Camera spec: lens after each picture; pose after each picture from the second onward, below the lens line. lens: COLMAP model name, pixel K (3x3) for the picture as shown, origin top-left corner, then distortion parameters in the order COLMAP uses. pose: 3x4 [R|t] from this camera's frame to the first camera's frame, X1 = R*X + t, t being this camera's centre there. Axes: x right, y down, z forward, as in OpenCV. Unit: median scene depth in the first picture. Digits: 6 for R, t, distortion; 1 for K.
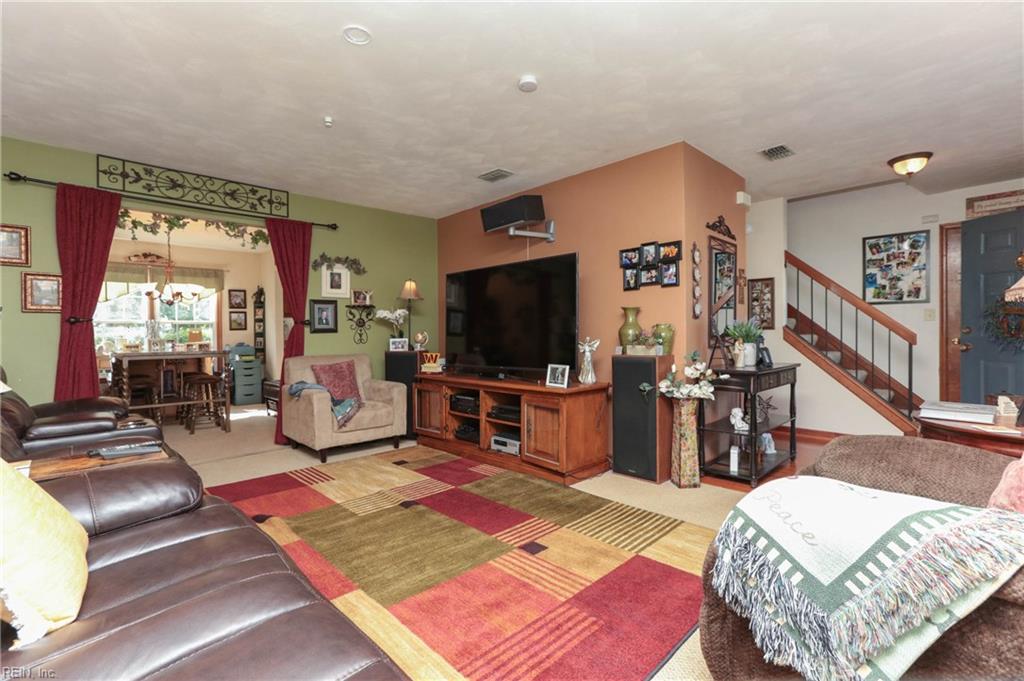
lens RADIAL K [[467.9, 0, 504.6], [0, 467.9, 336.2], [0, 0, 1]] dist [-0.019852, 0.010892]
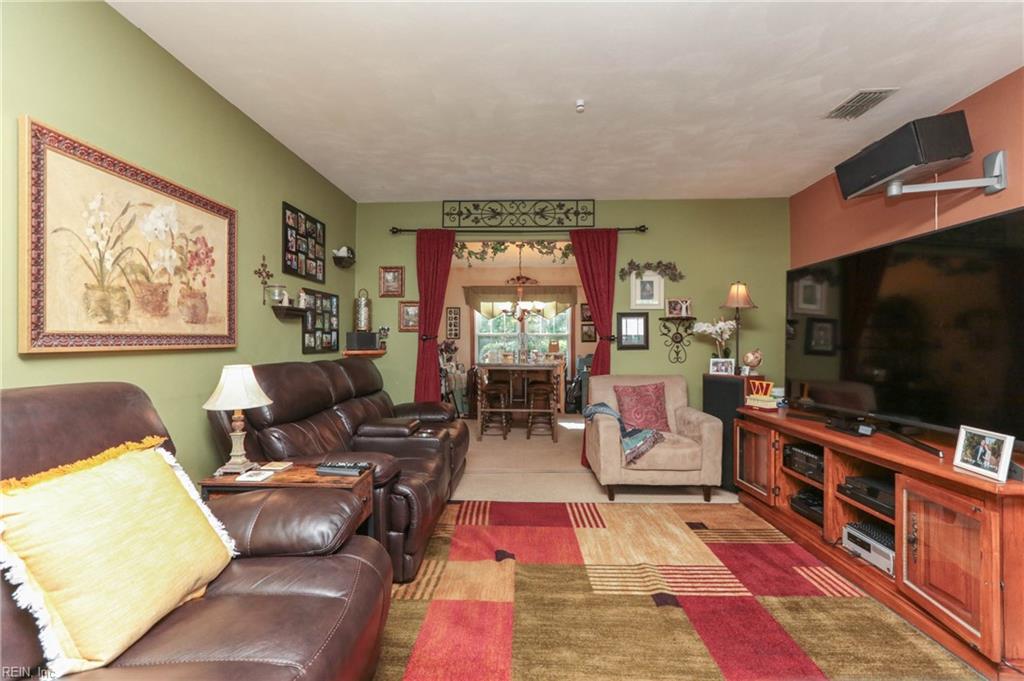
lens RADIAL K [[467.9, 0, 504.4], [0, 467.9, 336.4], [0, 0, 1]] dist [-0.019852, 0.010892]
pose [[0.693479, 0.002415, -0.720472, 0.099903], [-0.013146, 0.999870, -0.009301, -0.024386], [0.720357, 0.015921, 0.693421, 0.240427]]
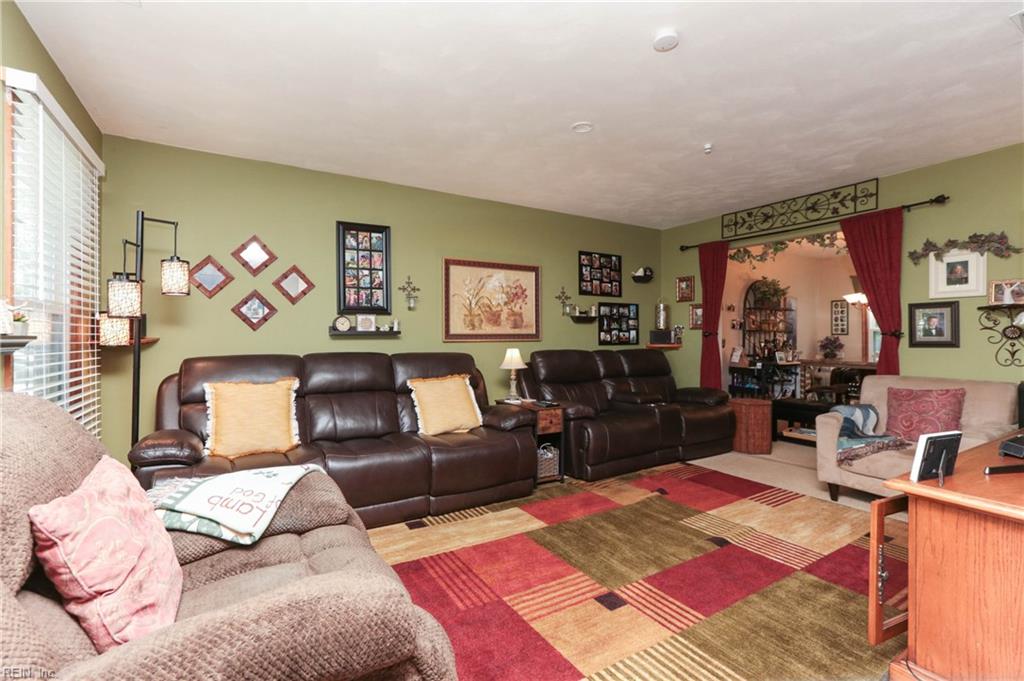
lens RADIAL K [[467.9, 0, 496.2], [0, 467.9, 339.5], [0, 0, 1]] dist [-0.019852, 0.010892]
pose [[-0.230747, 0.014075, -0.972912, 0.565939], [-0.006620, 0.999850, 0.016035, -0.031252], [0.972991, 0.010140, -0.230619, 0.582053]]
